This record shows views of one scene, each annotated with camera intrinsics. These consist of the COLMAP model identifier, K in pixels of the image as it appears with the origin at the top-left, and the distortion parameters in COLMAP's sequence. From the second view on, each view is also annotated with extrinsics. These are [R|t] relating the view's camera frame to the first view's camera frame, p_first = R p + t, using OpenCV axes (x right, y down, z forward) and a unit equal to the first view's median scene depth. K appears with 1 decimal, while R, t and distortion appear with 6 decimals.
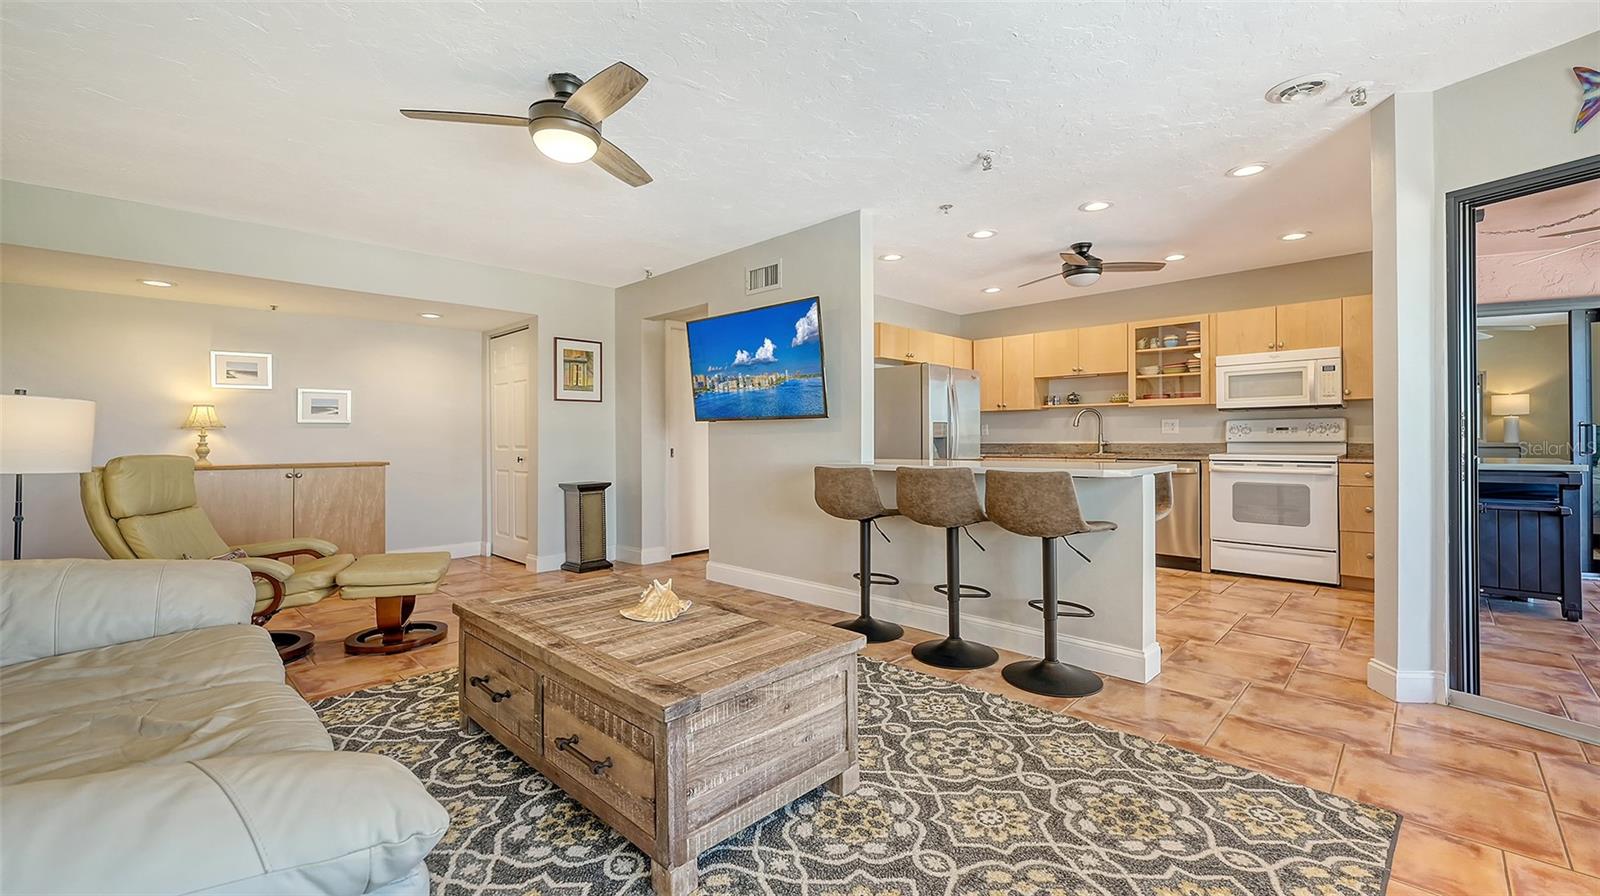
lens RADIAL K [[637.0, 0, 803.6], [0, 637.0, 424.9], [0, 0, 1]] dist [0.000167, 0.000125]
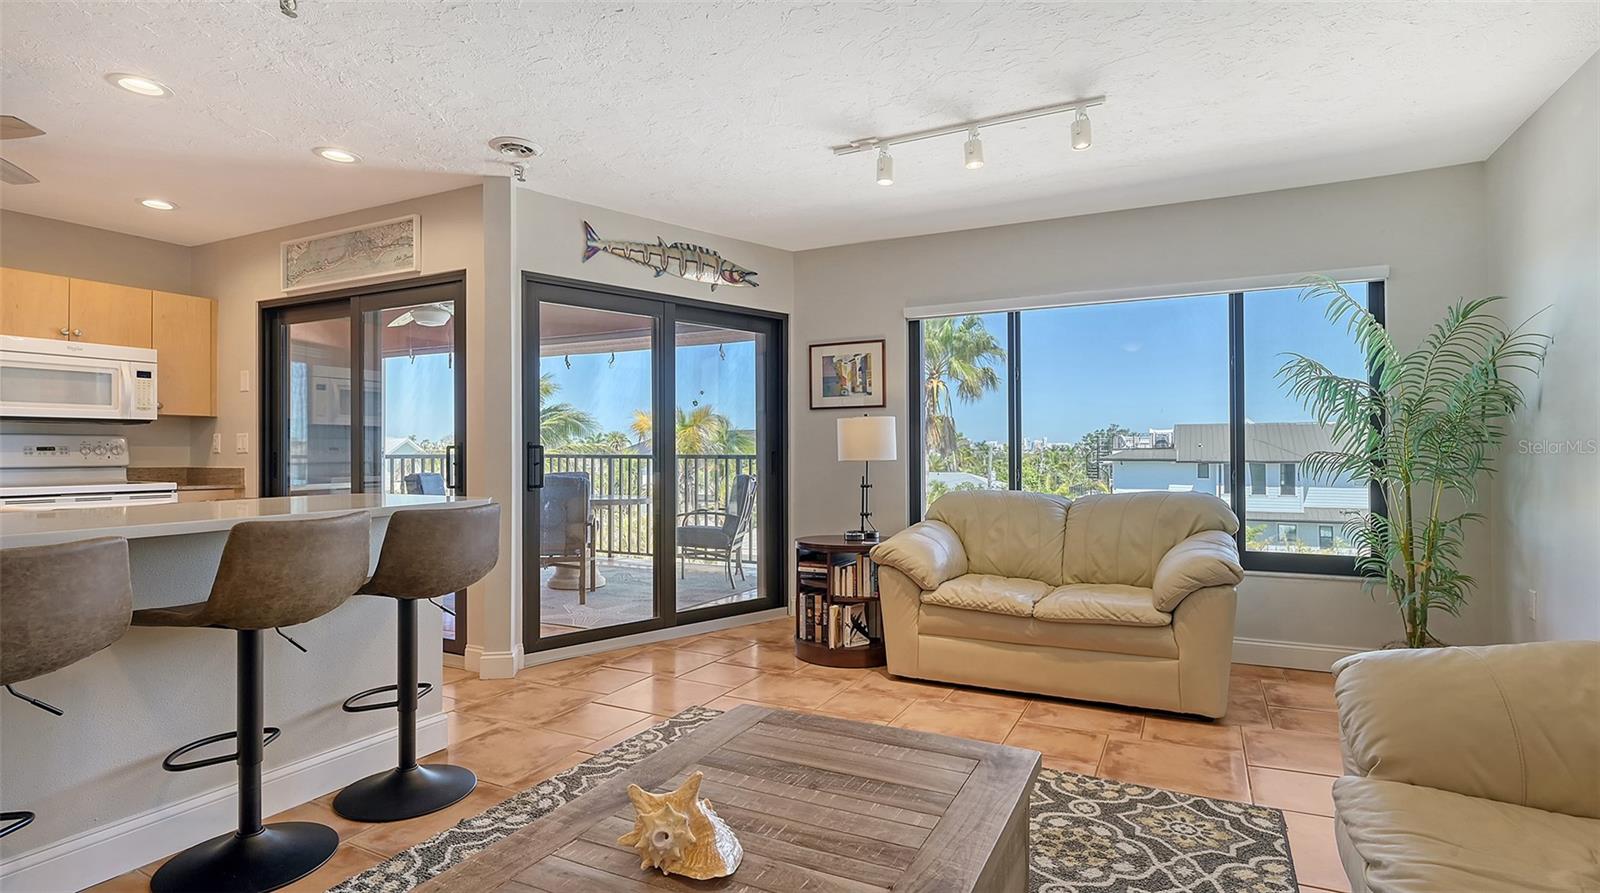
lens RADIAL K [[787.3, 0, 800.0], [0, 787.3, 446.5], [0, 0, 1]] dist [-0.001273, -0.000519]
pose [[-0.288082, 0.012335, 0.957526, -0.344813], [-0.016607, 0.999702, -0.017875, 0.005345], [-0.957462, -0.021051, -0.287792, 0.470453]]
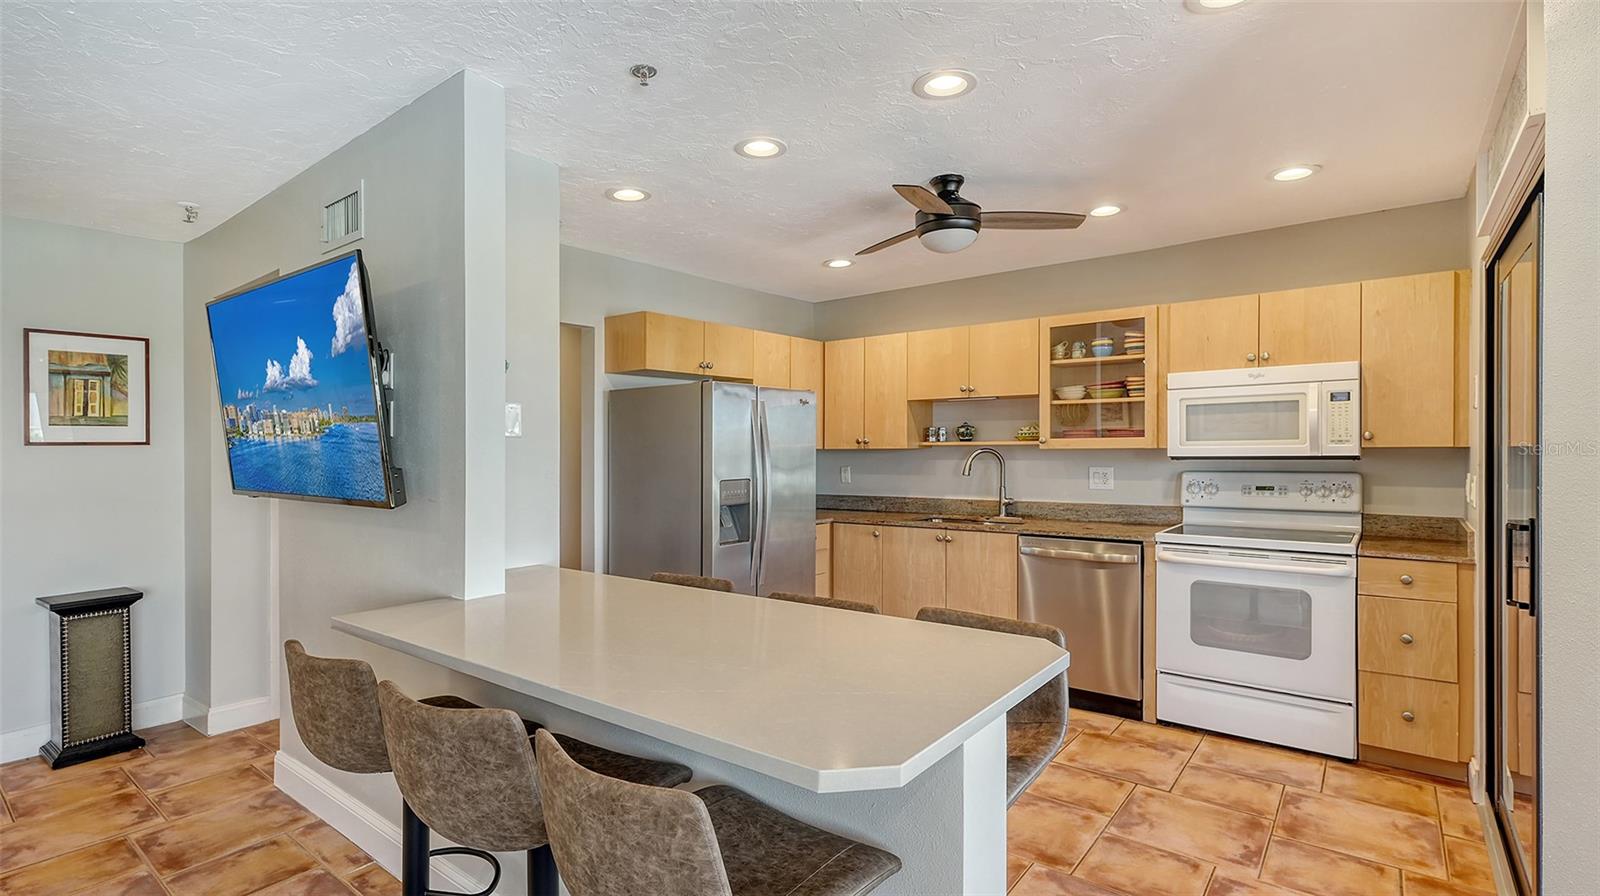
lens RADIAL K [[738.9, 0, 800.0], [0, 738.9, 448.0], [0, 0, 1]] dist [0.001702, 0.000090]
pose [[0.994227, -0.004414, 0.107204, 0.222226], [0.002385, 0.999816, 0.019050, -0.051702], [-0.107268, -0.018684, 0.994055, 0.333651]]
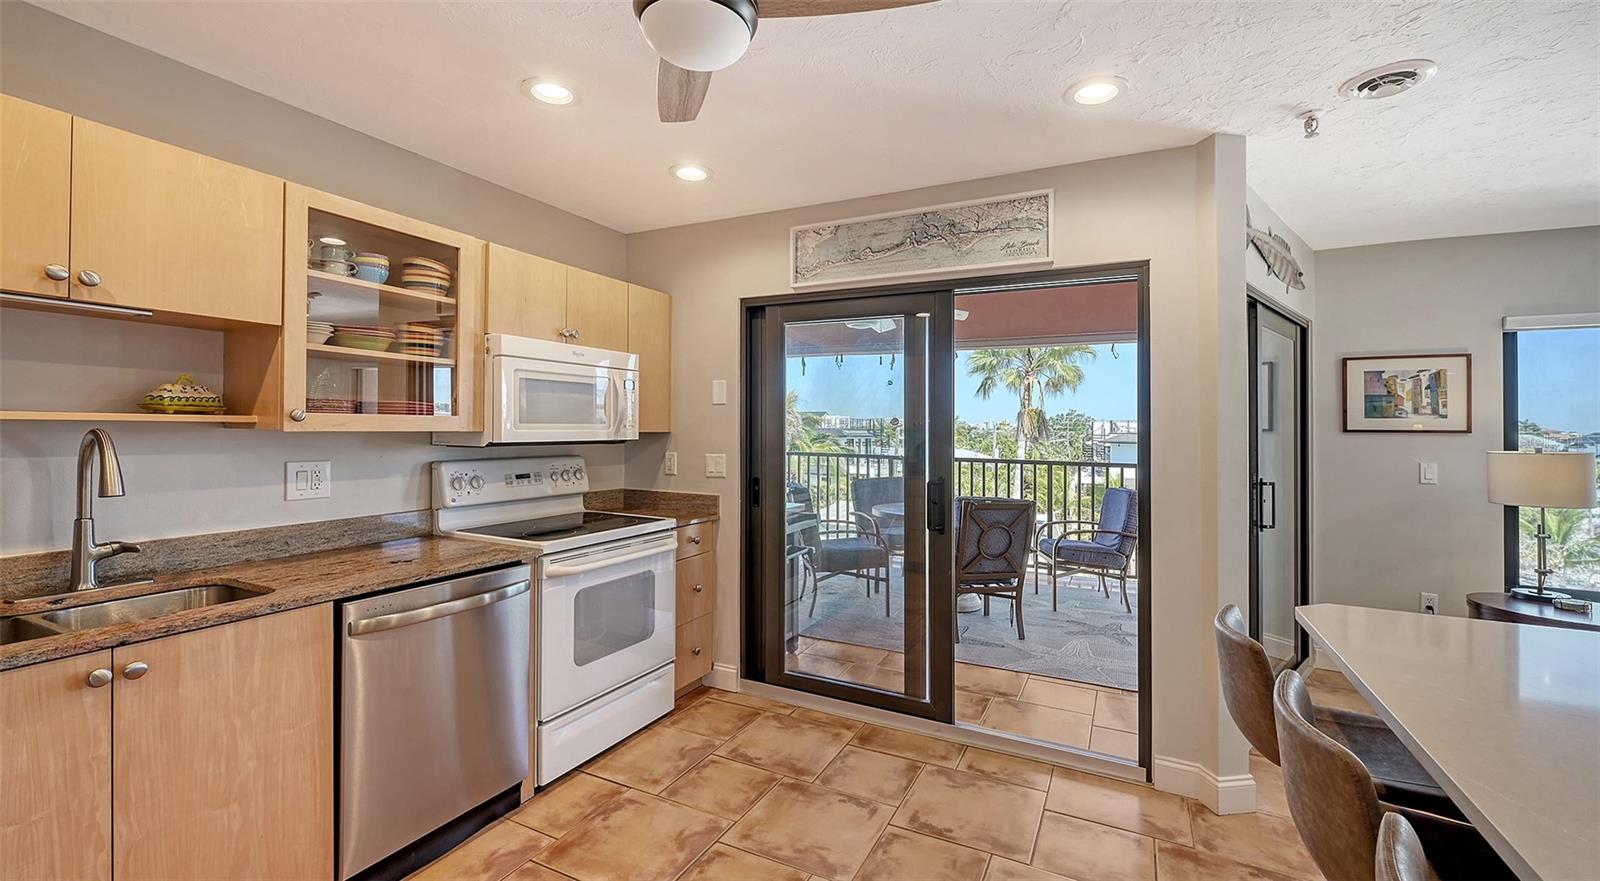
lens RADIAL K [[644.1, 0, 803.2], [0, 644.1, 427.1], [0, 0, 1]] dist [-0.000999, -0.000165]
pose [[-0.295415, 0.002825, 0.955365, 0.127354], [-0.029616, 0.999488, -0.012114, -0.040707], [-0.954910, -0.031872, -0.295180, 0.977520]]
